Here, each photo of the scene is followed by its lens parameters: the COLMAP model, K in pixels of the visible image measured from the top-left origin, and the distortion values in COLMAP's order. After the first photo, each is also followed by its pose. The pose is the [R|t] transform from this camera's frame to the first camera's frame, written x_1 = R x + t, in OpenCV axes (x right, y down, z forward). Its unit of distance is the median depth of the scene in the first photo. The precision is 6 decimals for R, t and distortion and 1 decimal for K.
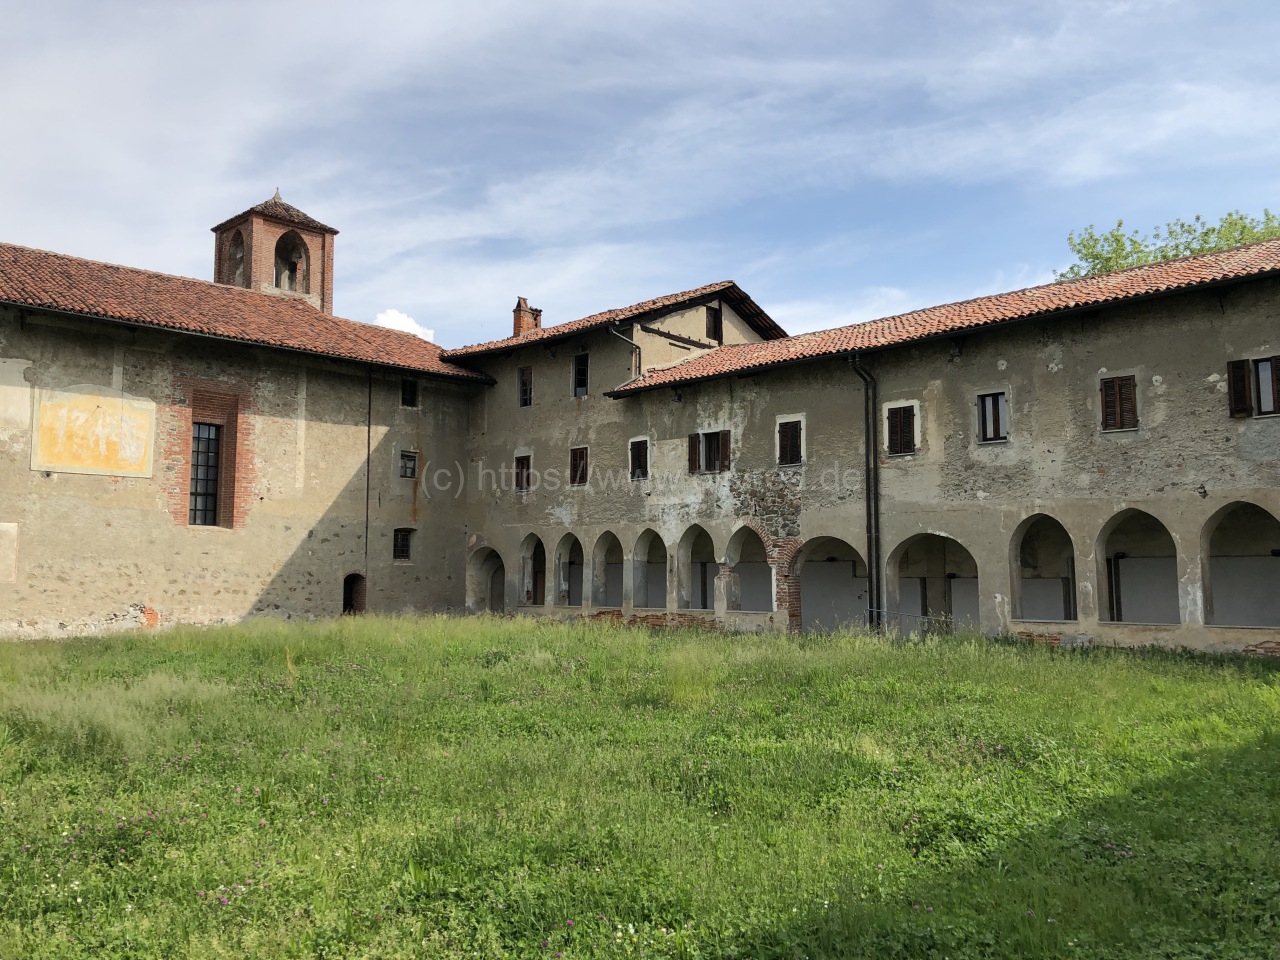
lens RADIAL K [[1047.6, 0, 640.0], [0, 1047.6, 480.0], [0, 0, 1]] dist [0.005971, -0.003154]
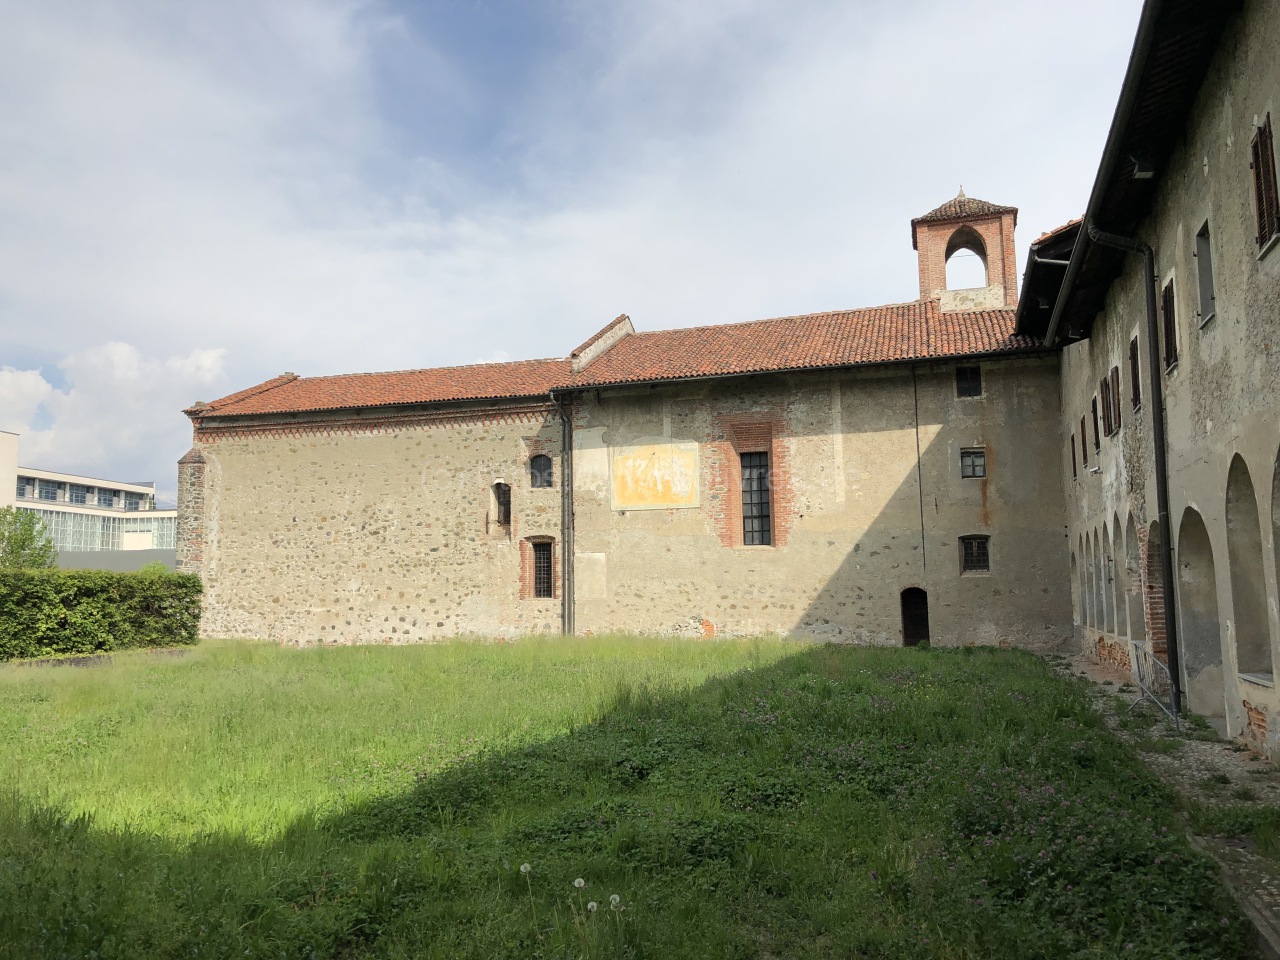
lens RADIAL K [[1045.8, 0, 640.0], [0, 1045.8, 480.0], [0, 0, 1]] dist [0.062105, -0.049500]
pose [[0.434104, -0.102320, -0.895033, 0.498125], [0.096687, 0.993082, -0.066634, 0.035450], [0.895659, -0.057612, 0.440994, 0.400092]]
